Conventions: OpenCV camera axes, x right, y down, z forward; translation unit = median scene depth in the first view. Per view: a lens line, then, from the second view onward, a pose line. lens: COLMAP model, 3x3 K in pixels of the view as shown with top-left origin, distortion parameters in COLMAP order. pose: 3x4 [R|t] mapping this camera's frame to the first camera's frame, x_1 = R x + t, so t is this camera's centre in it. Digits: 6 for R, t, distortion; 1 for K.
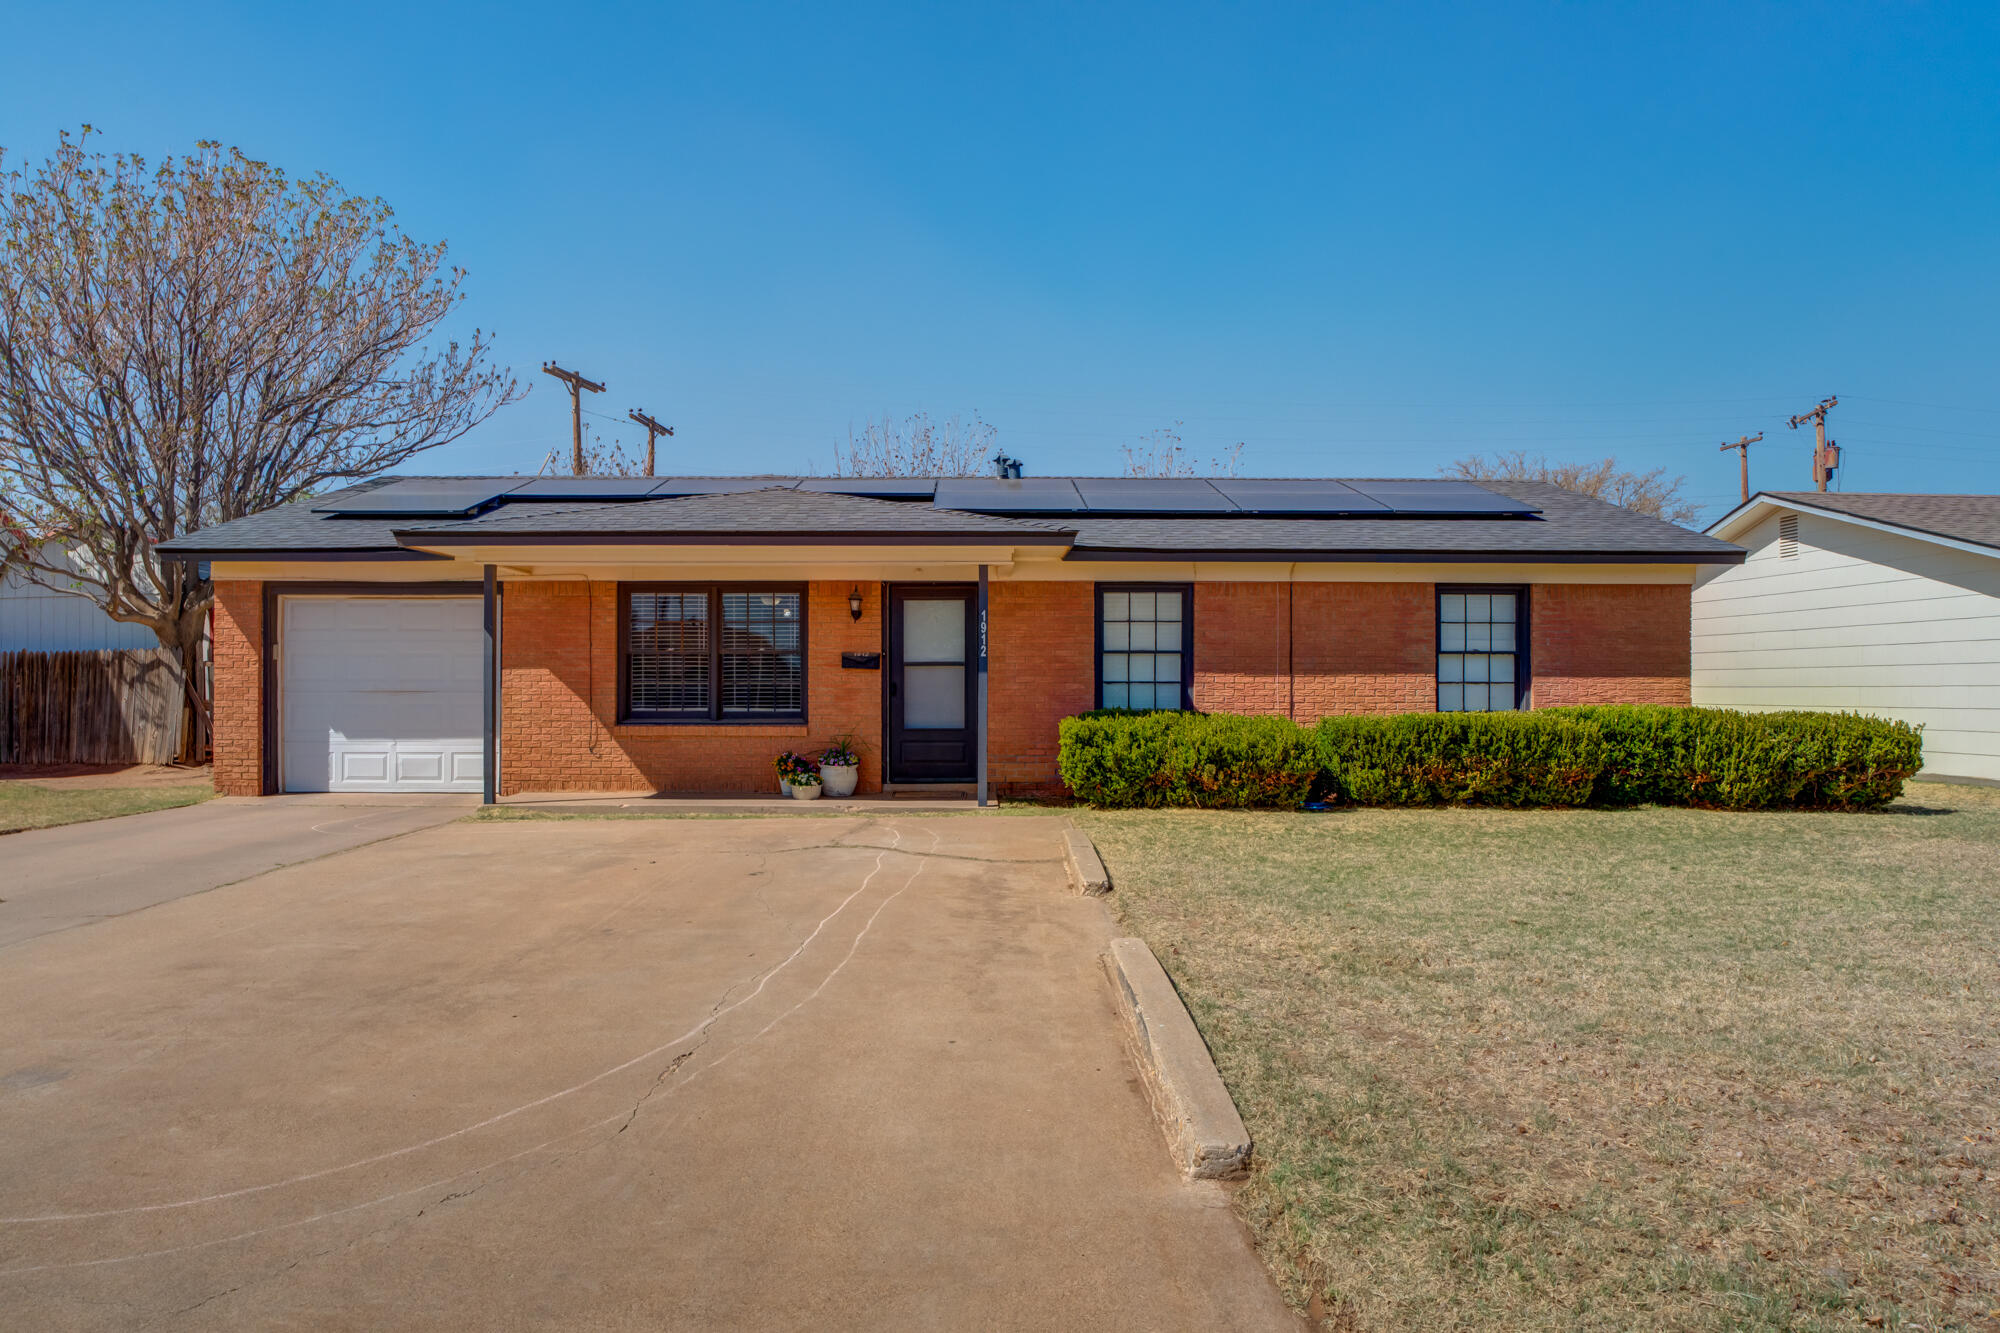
lens RADIAL K [[1192.2, 0, 1000.0], [0, 1192.2, 666.5], [0, 0, 1]] dist [-0.029131, 0.002189]
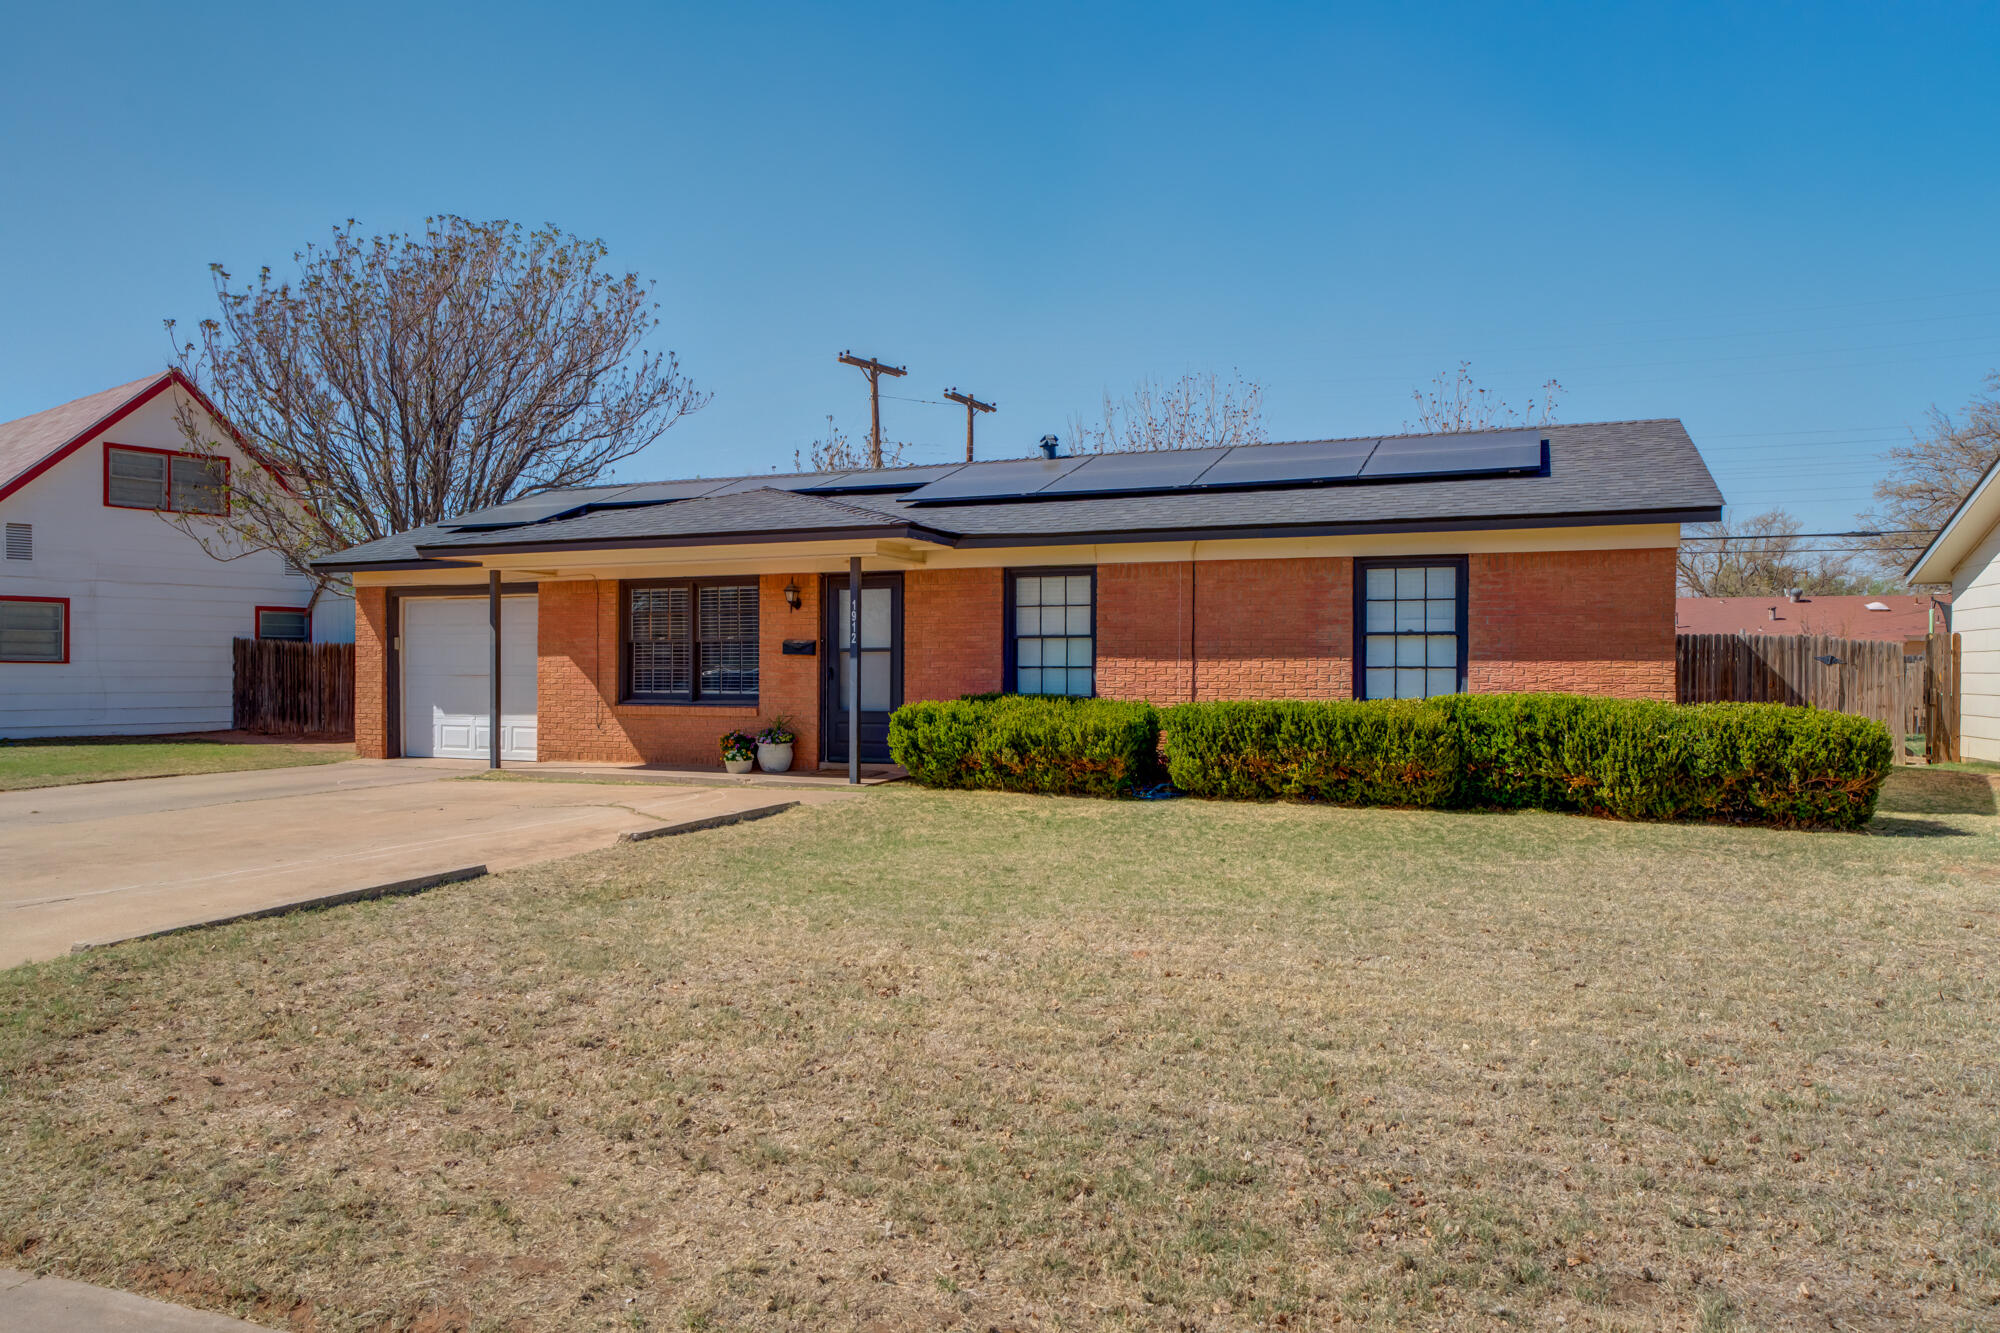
lens RADIAL K [[1361.2, 0, 1000.0], [0, 1361.2, 666.5], [0, 0, 1]] dist [0.001653, -0.001024]
pose [[0.916754, -0.000904, -0.399452, 0.539347], [0.006738, 0.999890, 0.013202, -0.002652], [0.399396, -0.014795, 0.916659, -0.057587]]
